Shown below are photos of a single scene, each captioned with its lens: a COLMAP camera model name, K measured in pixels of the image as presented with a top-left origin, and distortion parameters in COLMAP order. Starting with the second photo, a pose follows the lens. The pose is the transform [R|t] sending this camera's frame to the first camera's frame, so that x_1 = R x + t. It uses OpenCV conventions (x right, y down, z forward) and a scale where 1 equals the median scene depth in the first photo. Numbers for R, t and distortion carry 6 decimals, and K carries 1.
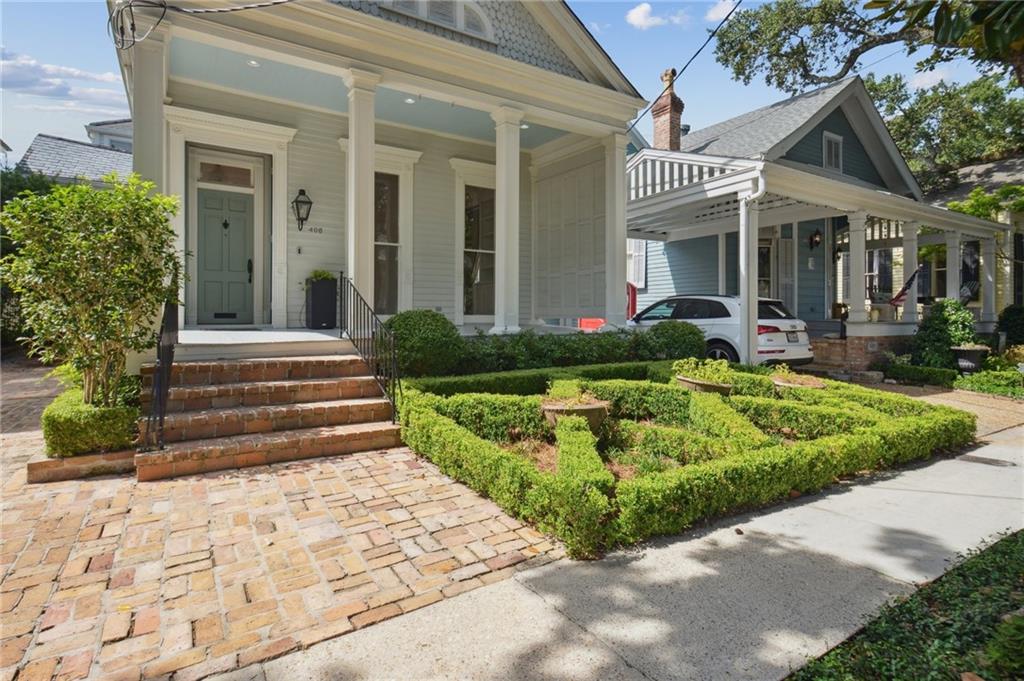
lens RADIAL K [[525.6, 0, 502.4], [0, 525.6, 322.7], [0, 0, 1]] dist [0.026388, 0.000308]
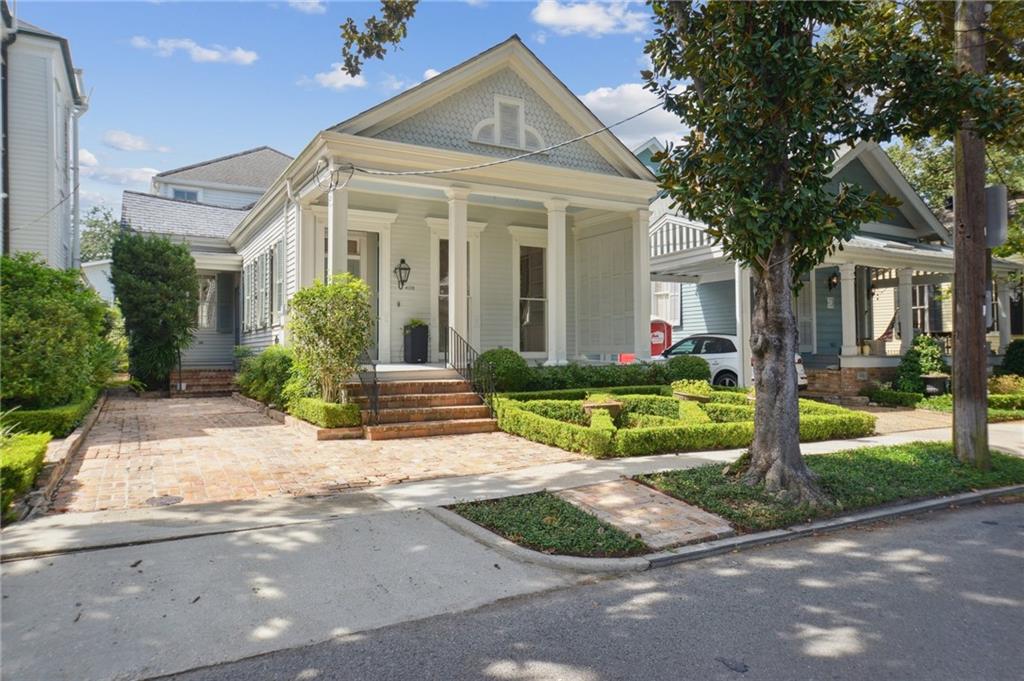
lens RADIAL K [[665.4, 0, 513.3], [0, 665.4, 336.0], [0, 0, 1]] dist [0.032584, 0.003200]
pose [[0.999324, -0.008349, -0.035791, -0.038017], [0.006984, 0.999250, -0.038100, 0.008414], [0.036082, 0.037824, 0.998633, -0.623316]]
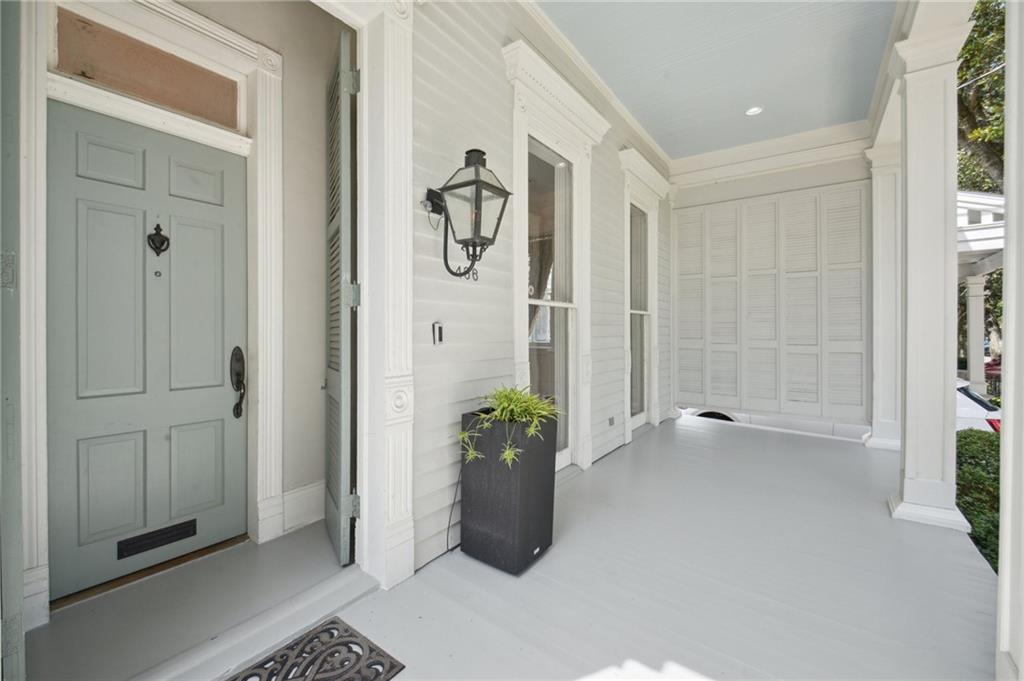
lens RADIAL K [[421.2, 0, 507.9], [0, 421.2, 332.6], [0, 0, 1]] dist [0.000225, -0.000137]
pose [[0.928806, -0.008829, 0.370462, -0.426668], [0.008014, 0.999961, 0.003740, -0.132026], [-0.370480, -0.000504, 0.928840, 0.702811]]
